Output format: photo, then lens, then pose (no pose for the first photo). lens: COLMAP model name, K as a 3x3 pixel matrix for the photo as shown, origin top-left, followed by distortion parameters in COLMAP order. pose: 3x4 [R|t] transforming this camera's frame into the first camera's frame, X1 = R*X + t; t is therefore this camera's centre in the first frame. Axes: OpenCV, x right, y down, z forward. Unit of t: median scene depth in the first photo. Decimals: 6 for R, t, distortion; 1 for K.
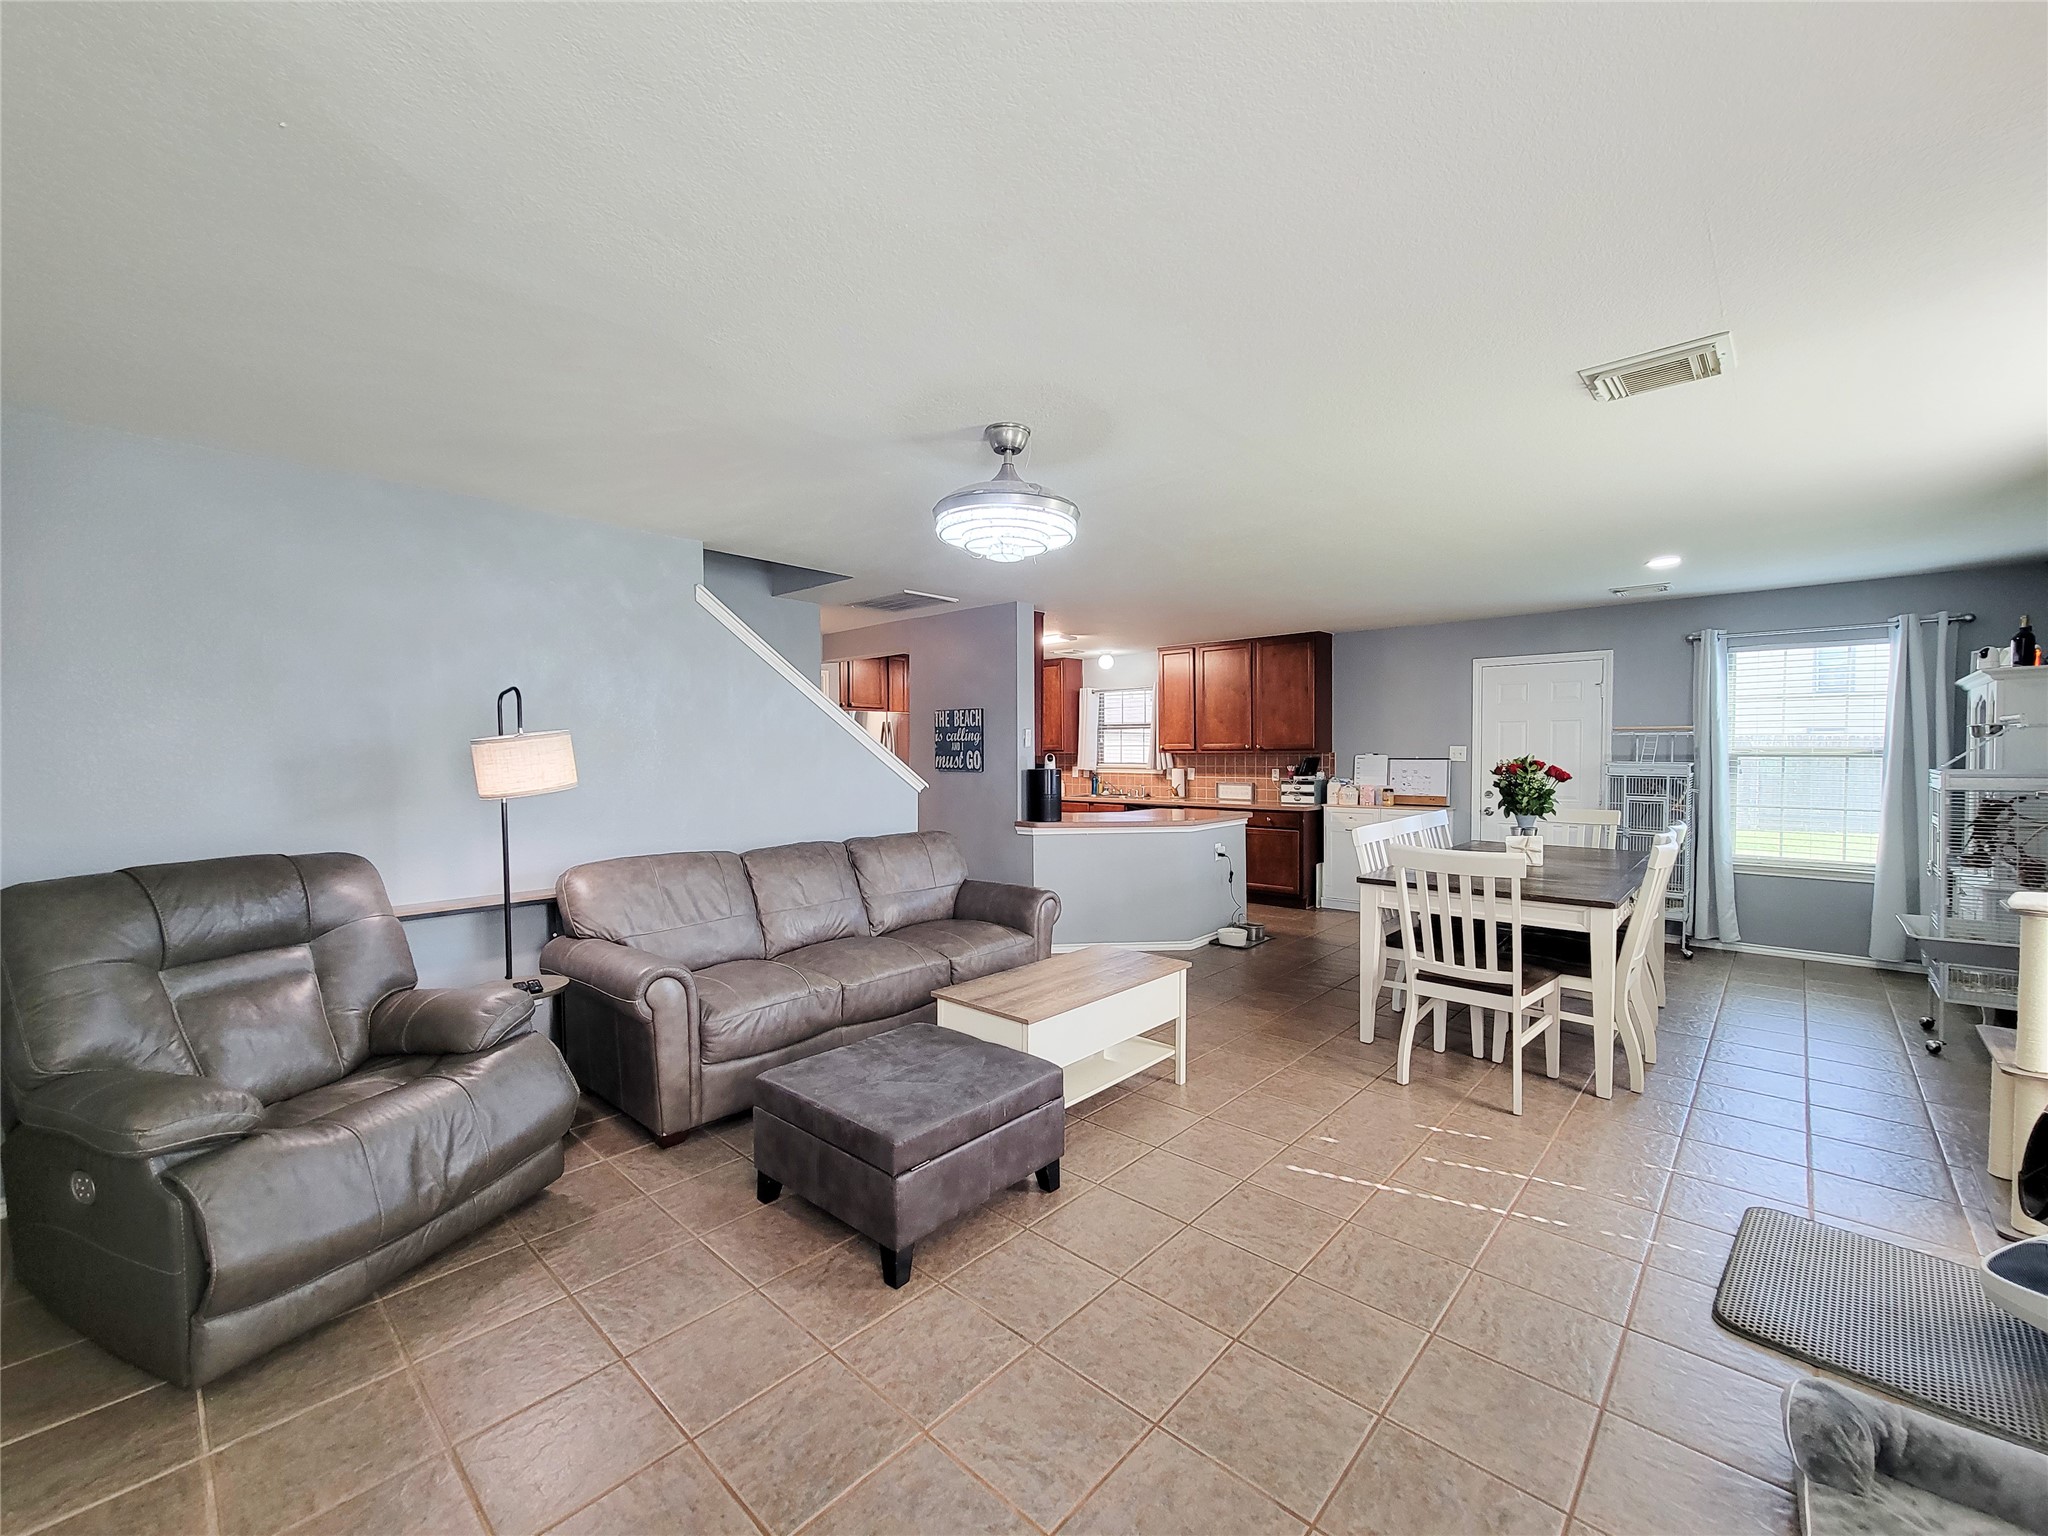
lens RADIAL K [[830.7, 0, 1024.9], [0, 830.7, 770.1], [0, 0, 1]] dist [0.000634, -0.001086]
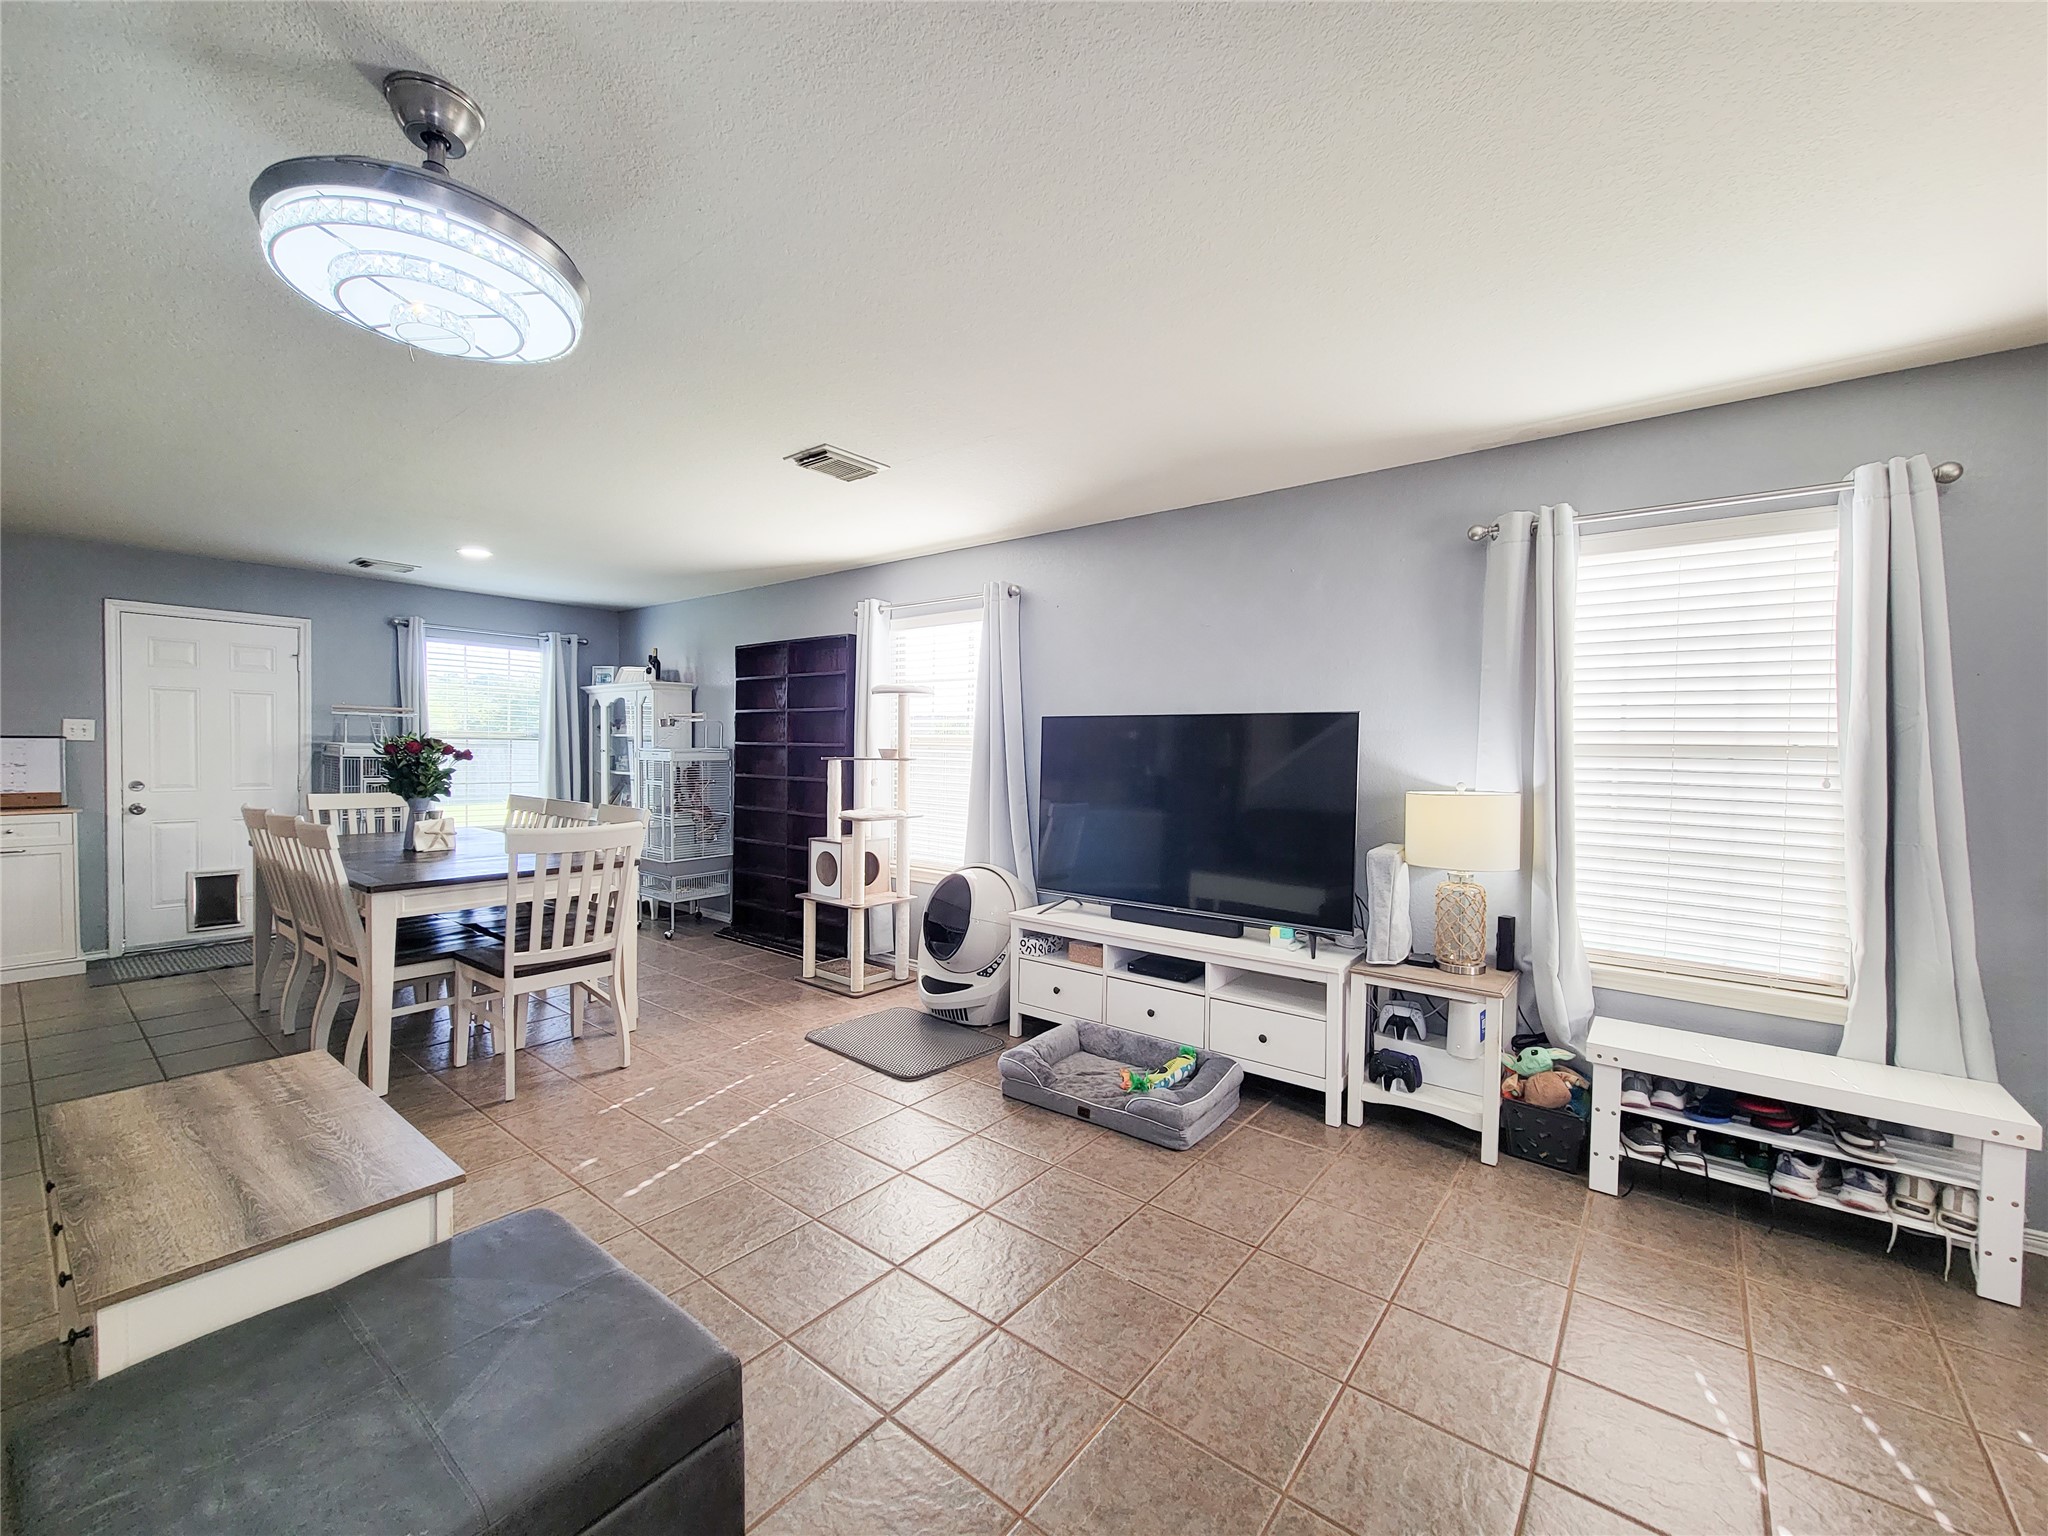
lens RADIAL K [[835.3, 0, 1024.0], [0, 835.3, 768.0], [0, 0, 1]] dist [-0.001020, -0.000780]
pose [[-0.077773, -0.020501, 0.996760, -0.218696], [0.010741, 0.999713, 0.021400, 0.005234], [-0.996913, 0.012371, -0.077530, 0.243203]]
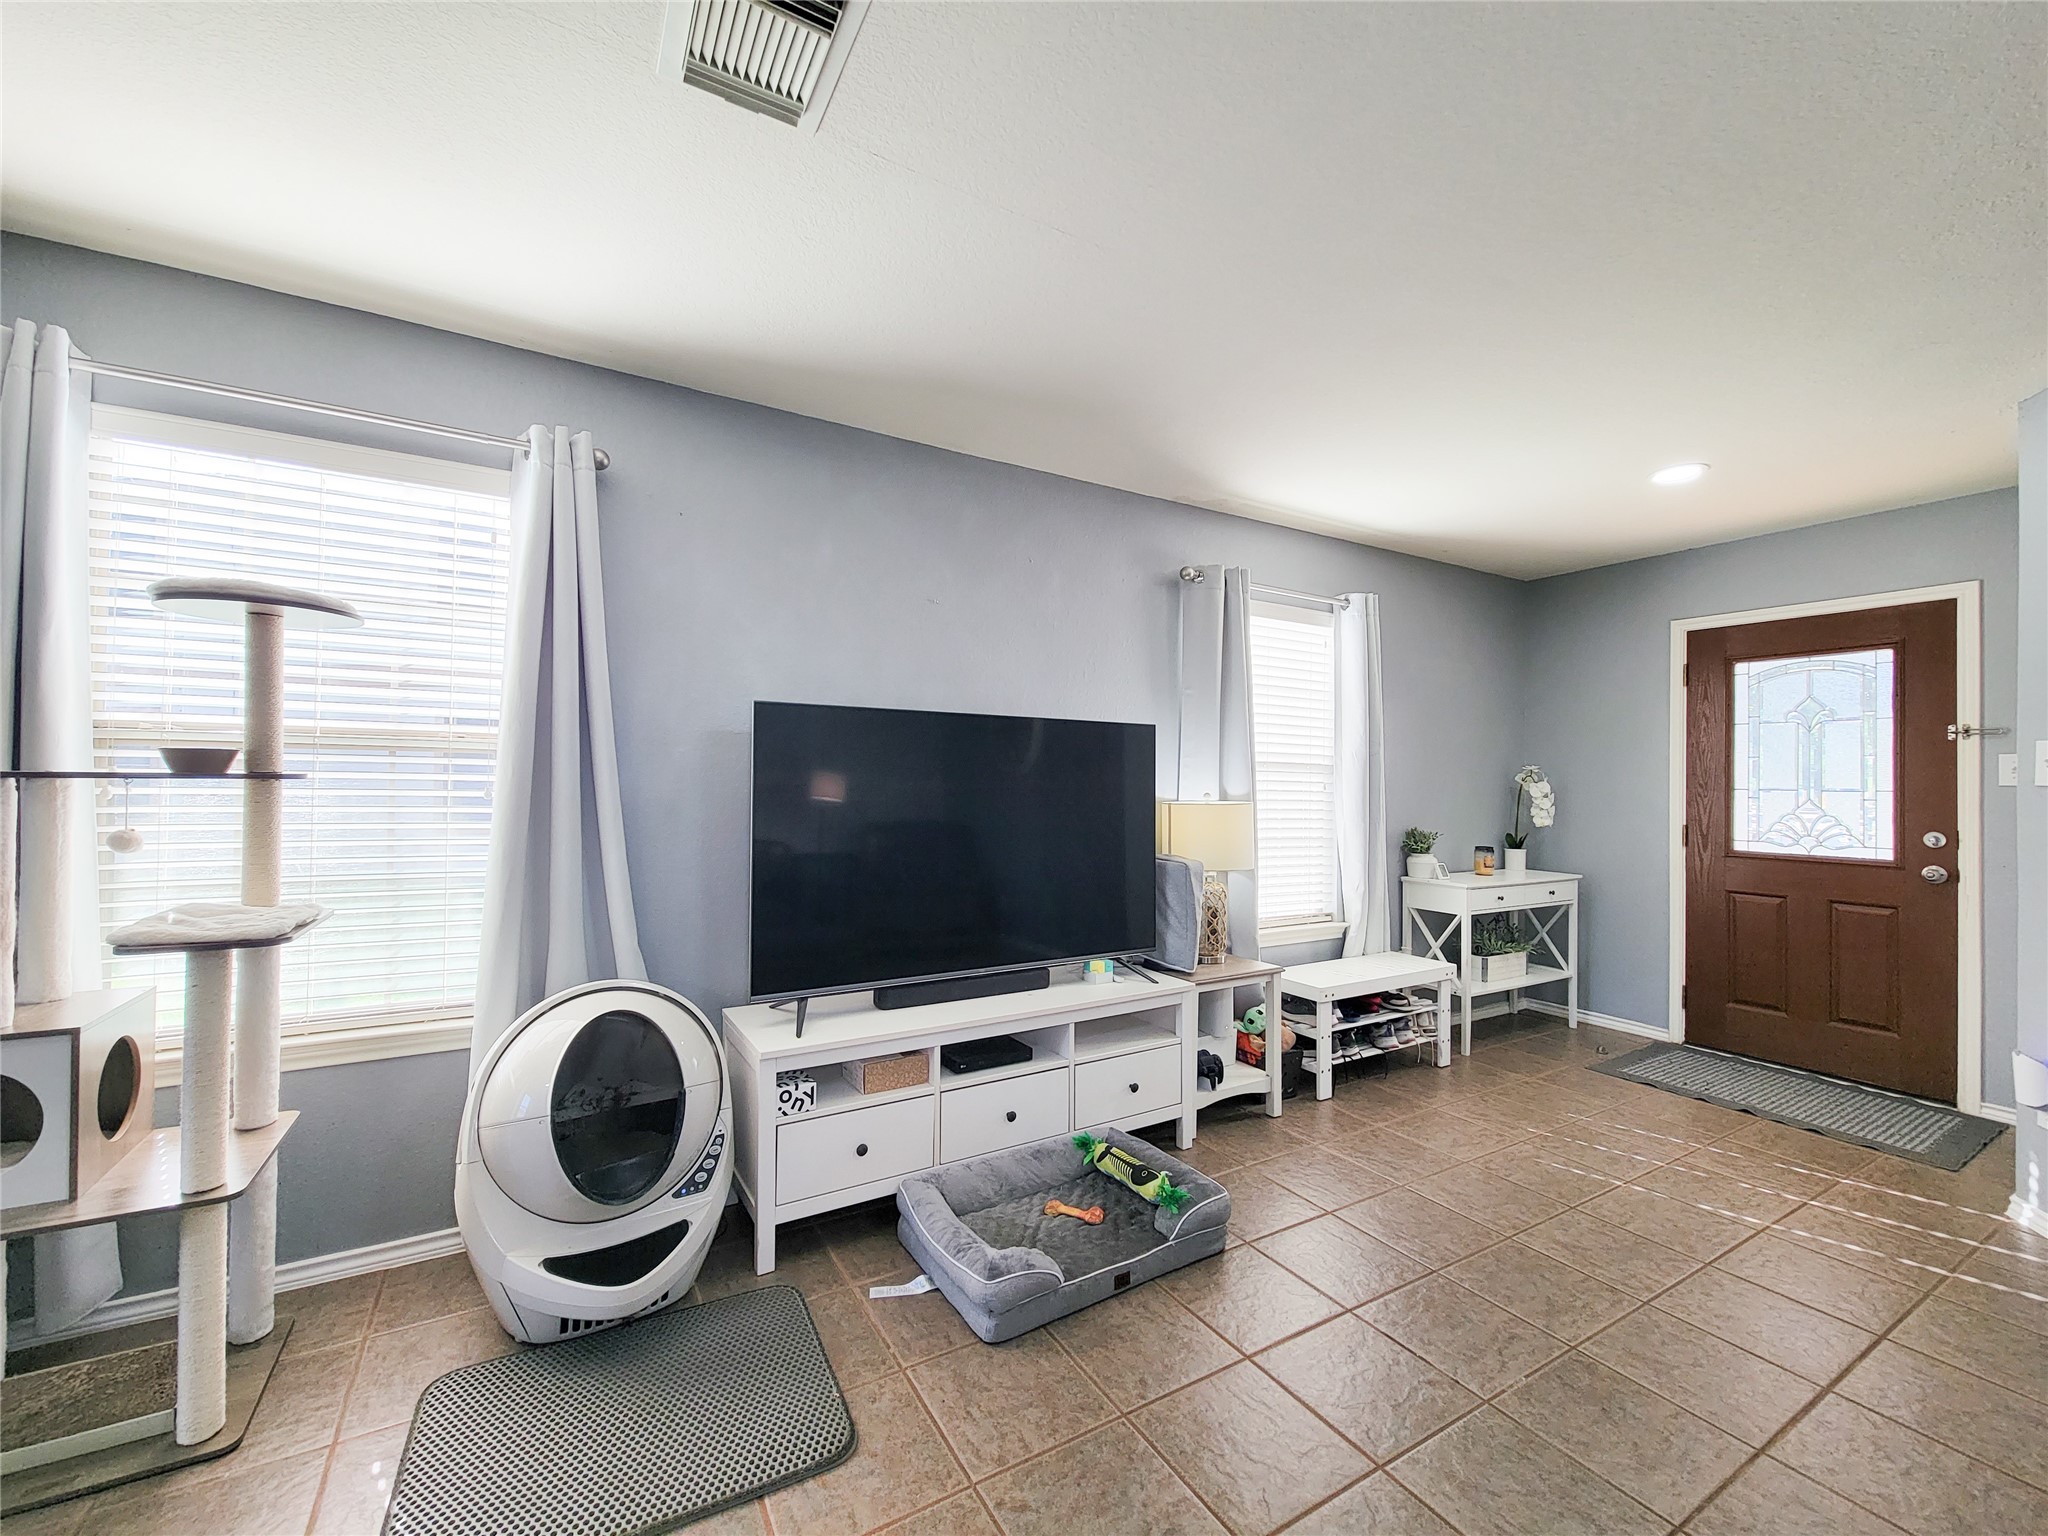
lens RADIAL K [[830.7, 0, 1024.9], [0, 830.7, 770.1], [0, 0, 1]] dist [0.000634, -0.001086]
pose [[-0.957673, -0.002968, 0.287844, 0.126439], [-0.000551, 0.999964, 0.008476, 0.006650], [-0.287859, 0.007959, -0.957640, 0.459345]]
